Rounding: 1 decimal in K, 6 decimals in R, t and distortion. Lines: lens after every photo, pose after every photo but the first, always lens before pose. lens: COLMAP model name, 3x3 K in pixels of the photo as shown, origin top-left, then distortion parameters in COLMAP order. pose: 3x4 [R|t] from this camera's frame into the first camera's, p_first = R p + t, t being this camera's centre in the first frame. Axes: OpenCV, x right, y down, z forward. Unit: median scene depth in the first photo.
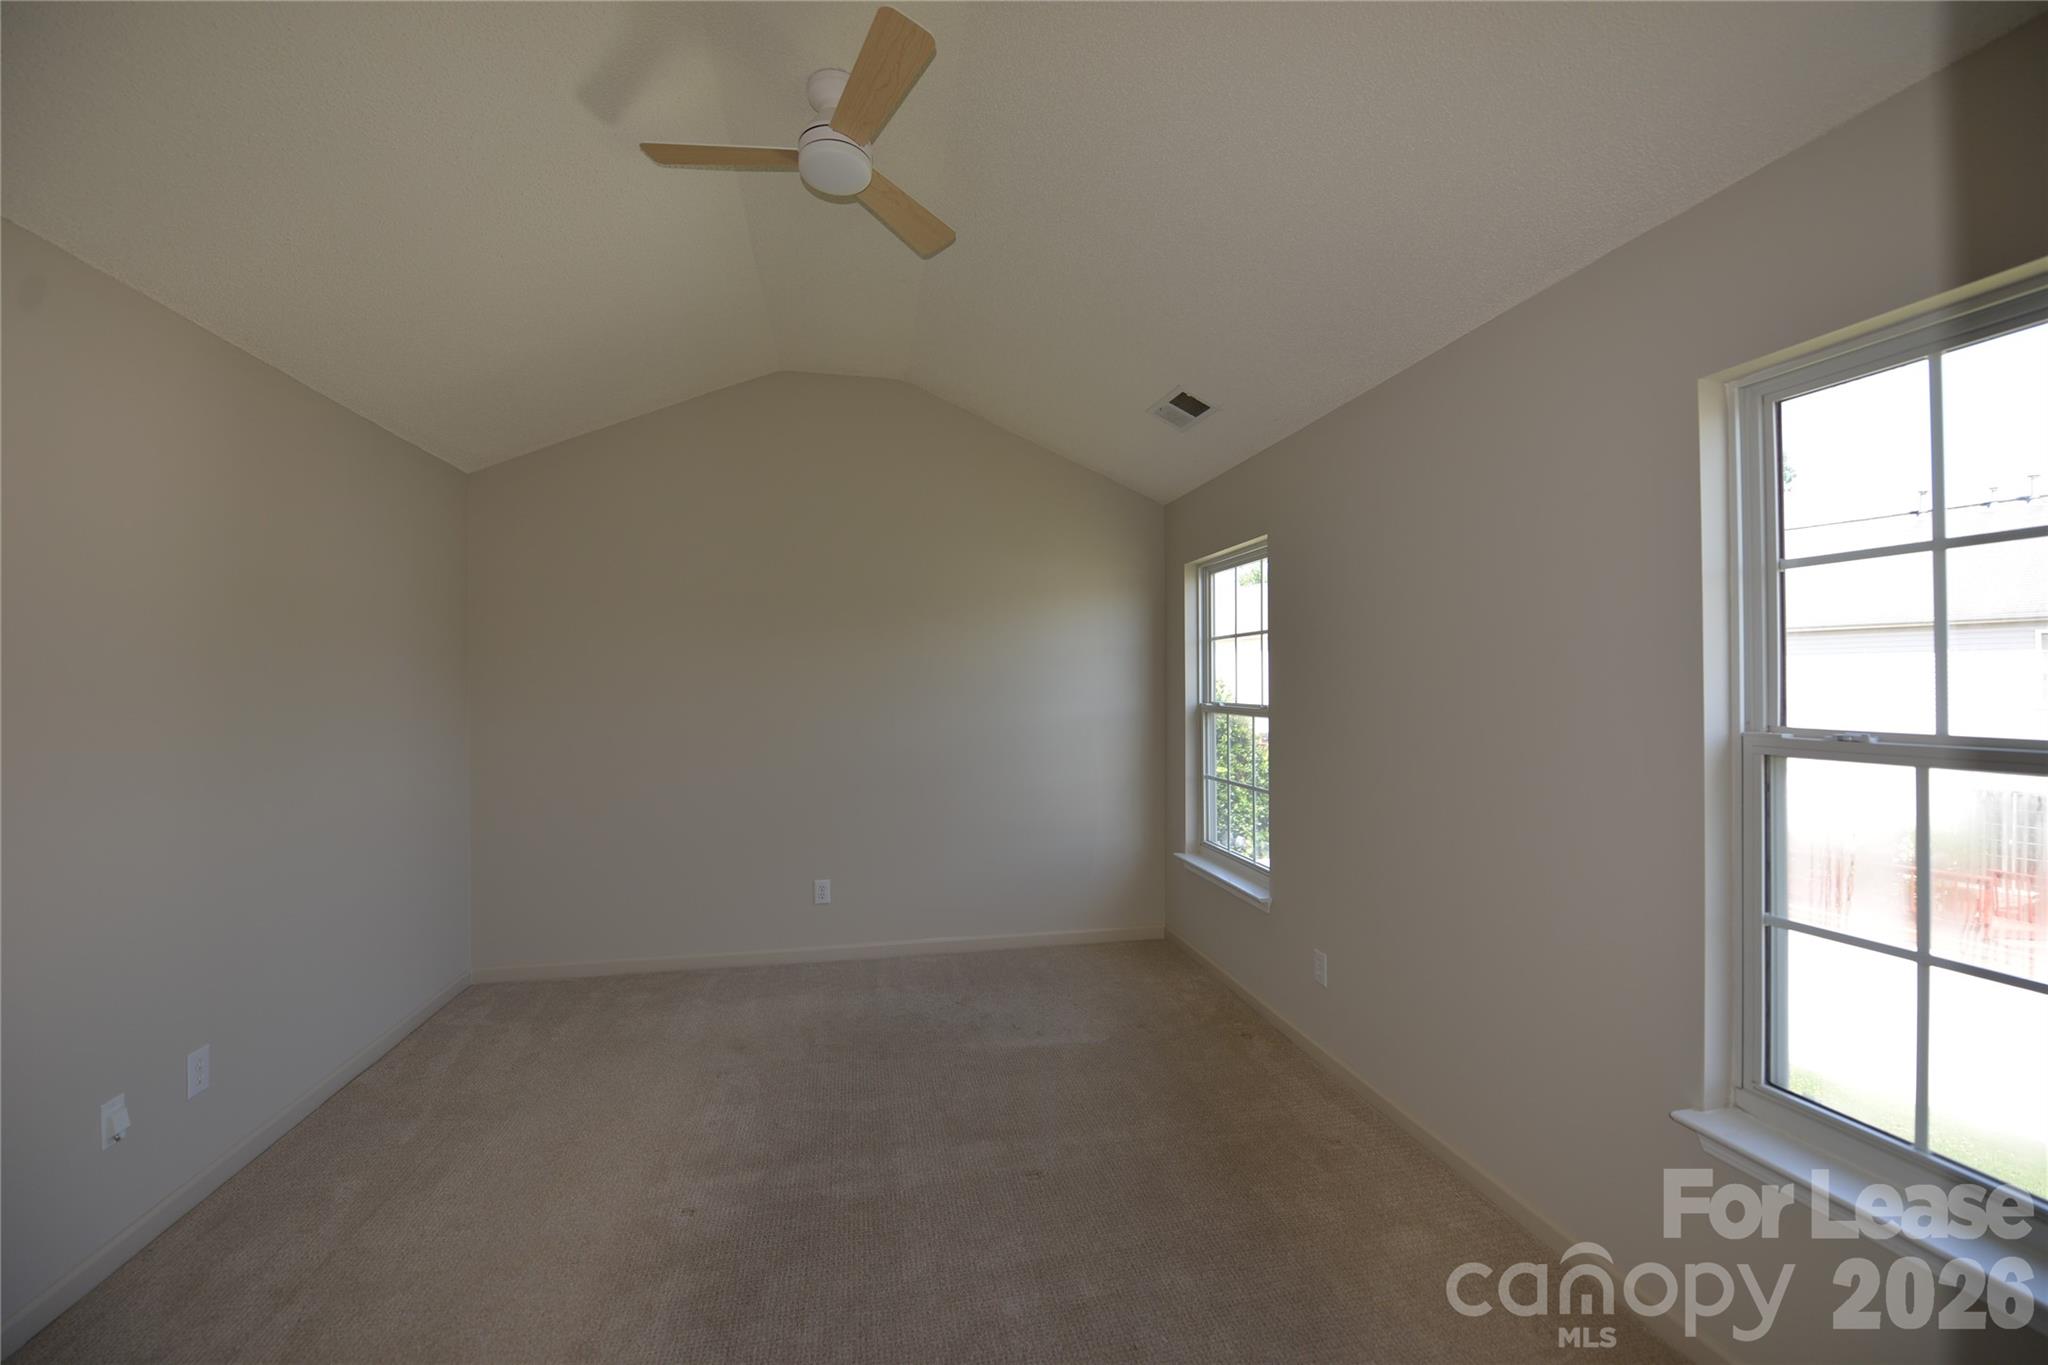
lens RADIAL K [[813.1, 0, 1021.6], [0, 813.1, 677.0], [0, 0, 1]] dist [-0.030536, 0.000816]
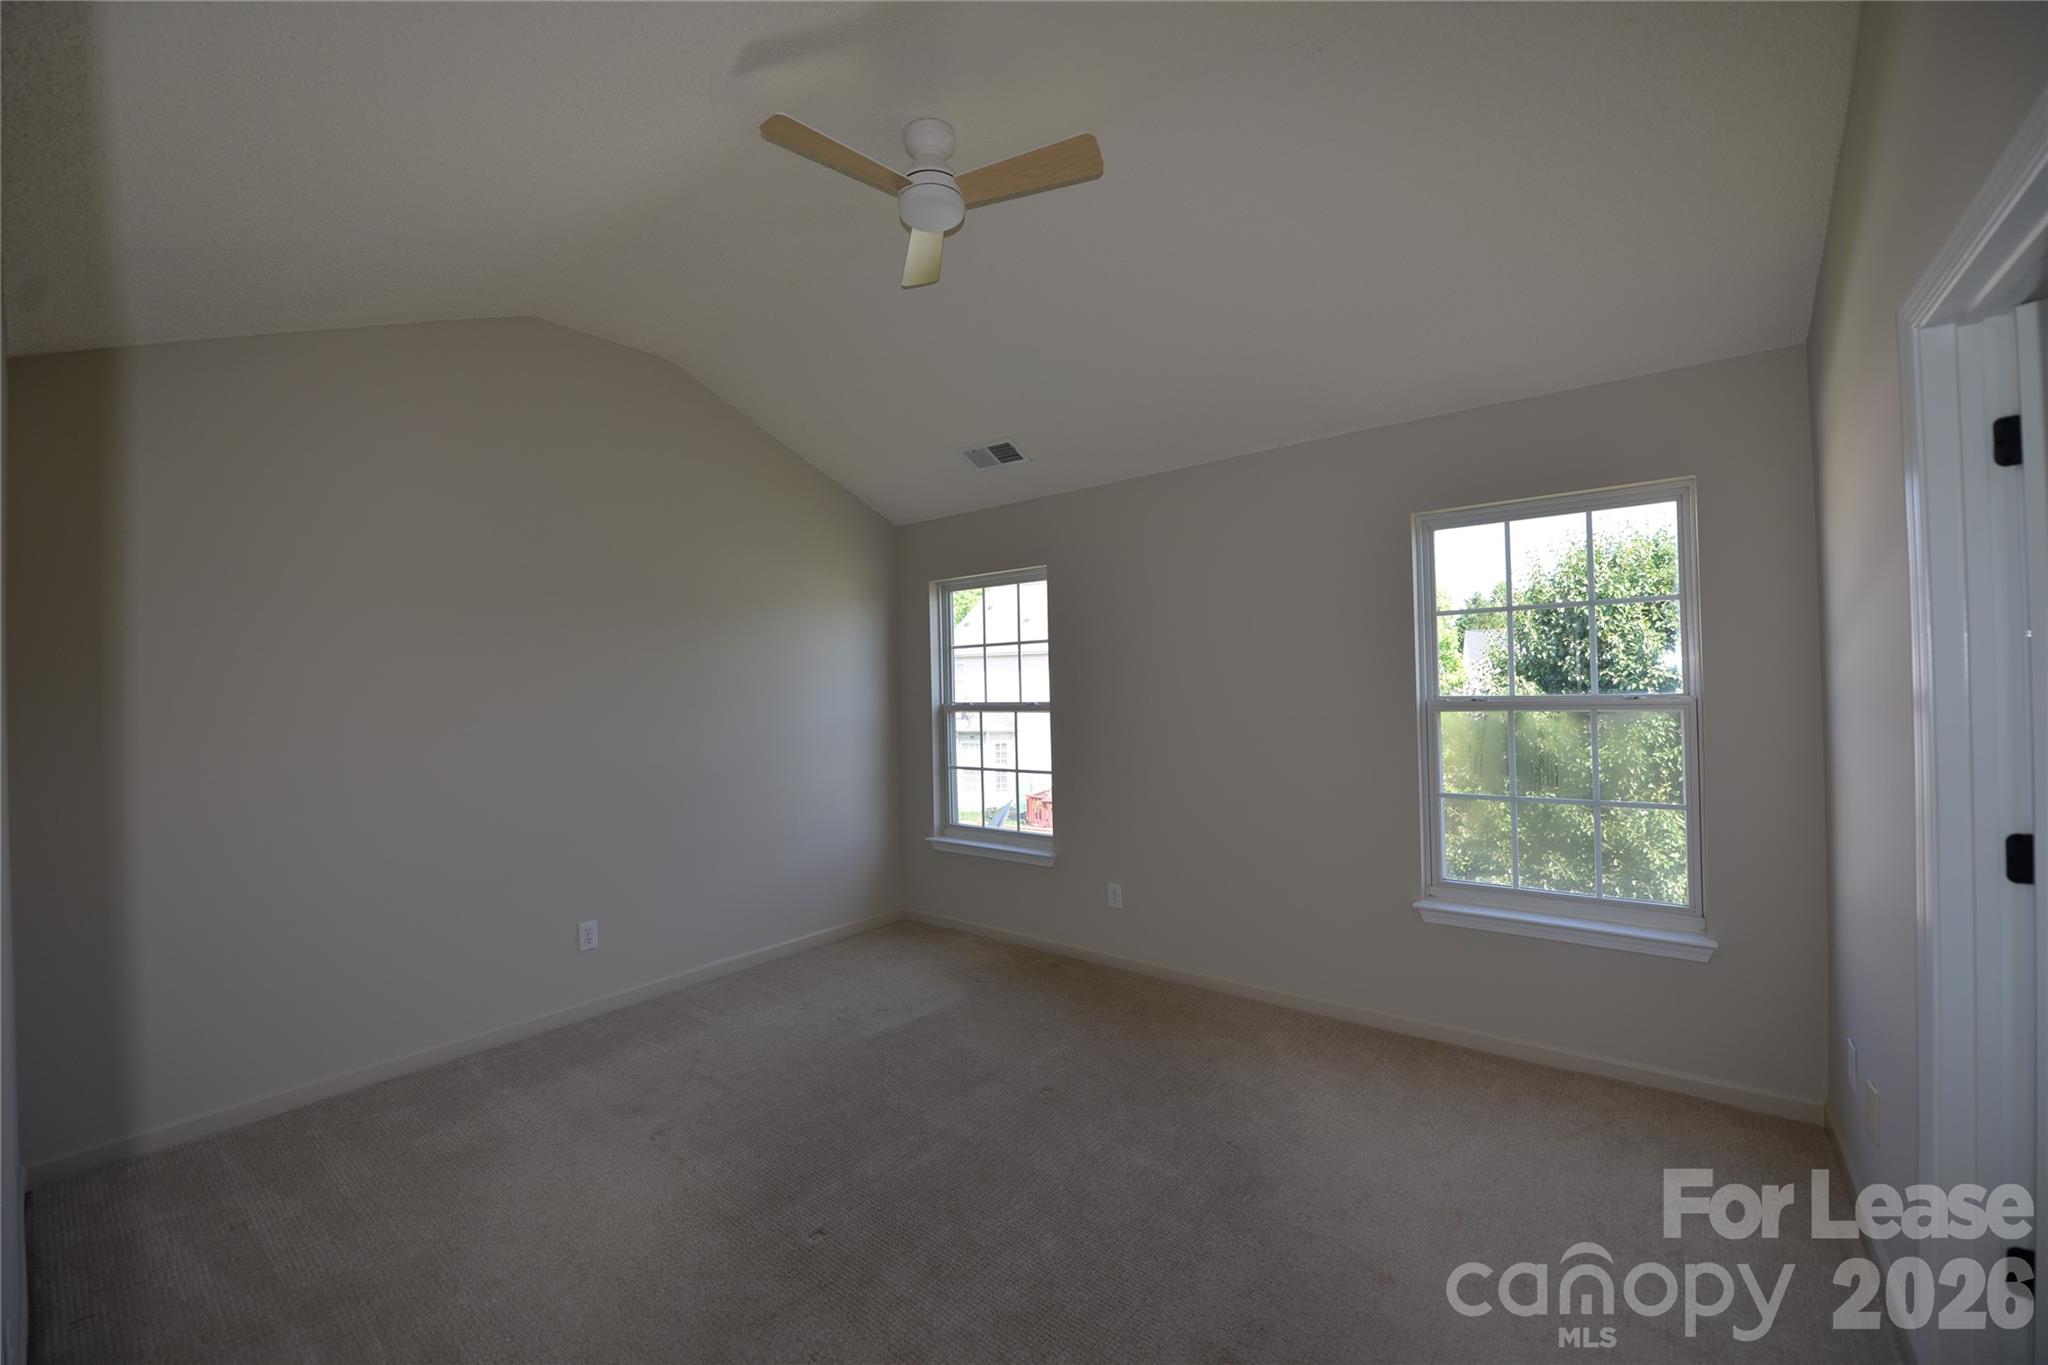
lens RADIAL K [[813.1, 0, 1021.6], [0, 813.1, 677.0], [0, 0, 1]] dist [-0.030536, 0.000816]
pose [[0.769635, -0.007830, 0.638437, -0.436964], [0.016779, 0.999828, -0.007964, 0.005782], [-0.638264, 0.016842, 0.769633, 0.047841]]
